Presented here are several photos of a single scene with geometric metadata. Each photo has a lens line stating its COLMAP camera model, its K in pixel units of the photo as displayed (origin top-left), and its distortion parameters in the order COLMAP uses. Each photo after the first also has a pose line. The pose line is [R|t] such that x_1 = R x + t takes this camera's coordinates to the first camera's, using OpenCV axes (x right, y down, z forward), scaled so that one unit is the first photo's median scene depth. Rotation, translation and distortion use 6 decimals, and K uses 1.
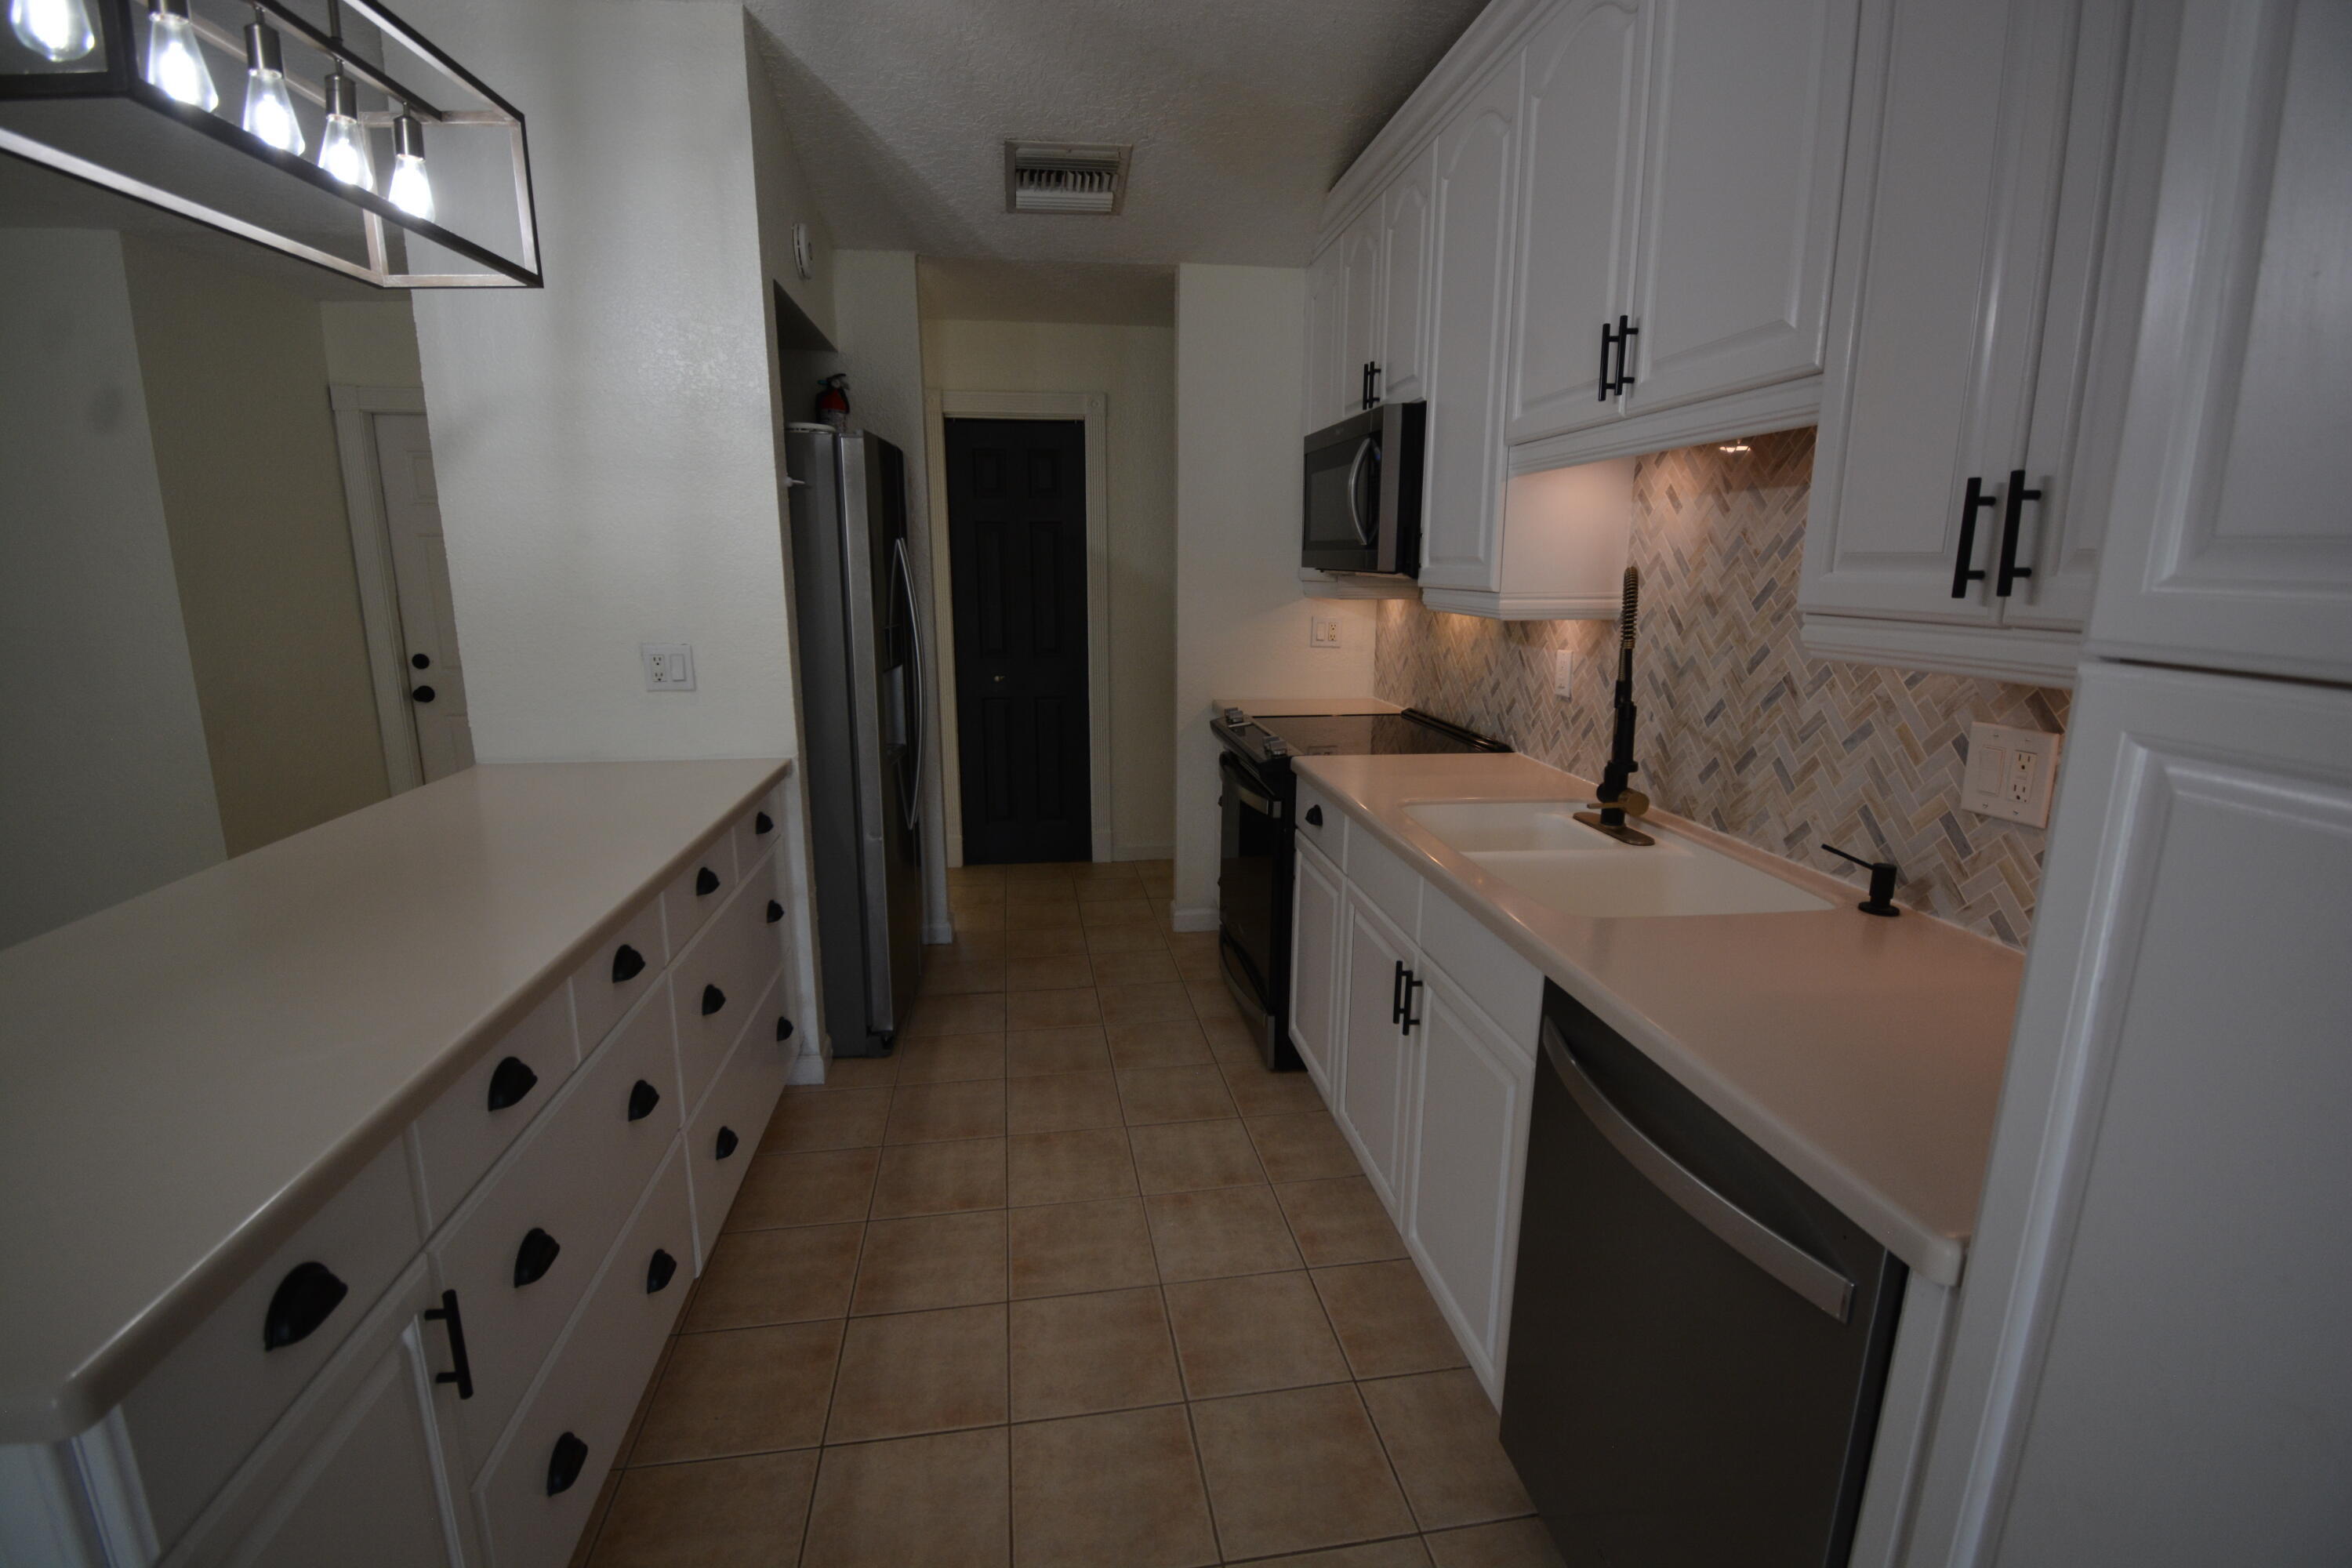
lens RADIAL K [[1040.5, 0, 1179.7], [0, 1040.5, 786.5], [0, 0, 1]] dist [0.023867, -0.031112]
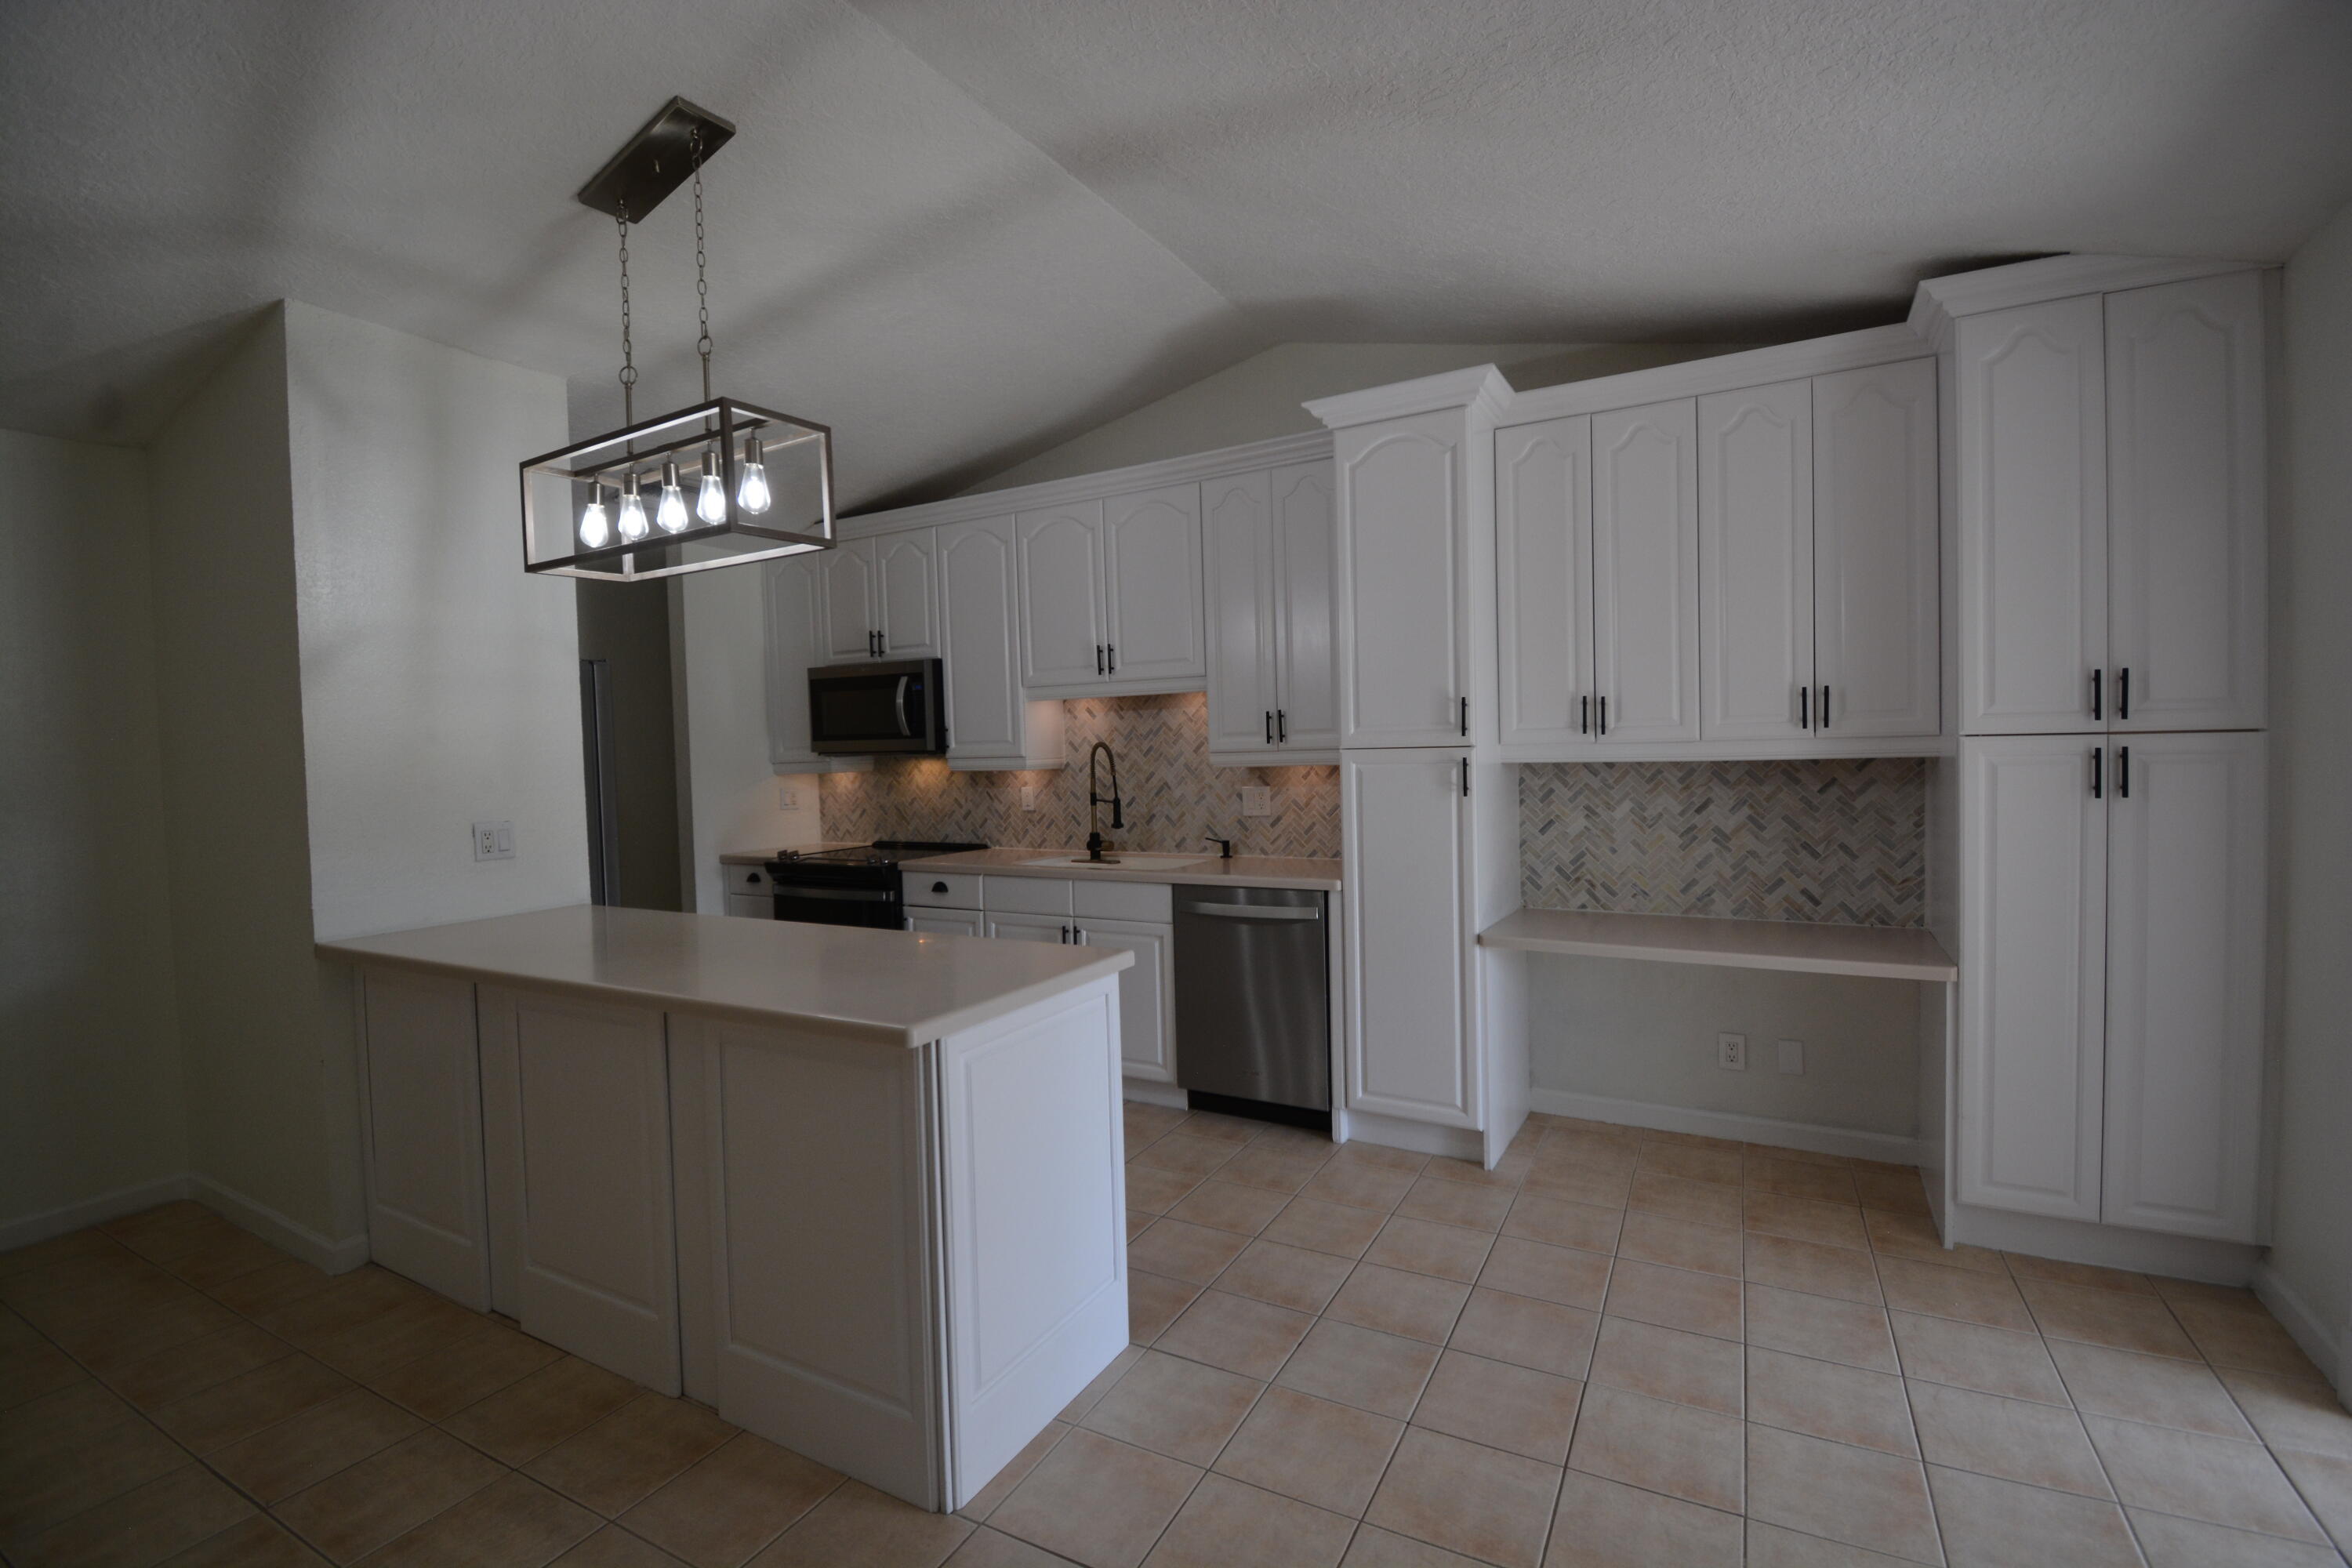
lens RADIAL K [[1040.5, 0, 1179.7], [0, 1040.5, 786.5], [0, 0, 1]] dist [0.023867, -0.031112]
pose [[0.610415, -0.053519, 0.790272, -1.288867], [0.197119, 0.976590, -0.086120, 0.119561], [-0.767162, 0.208346, 0.606674, -0.513761]]
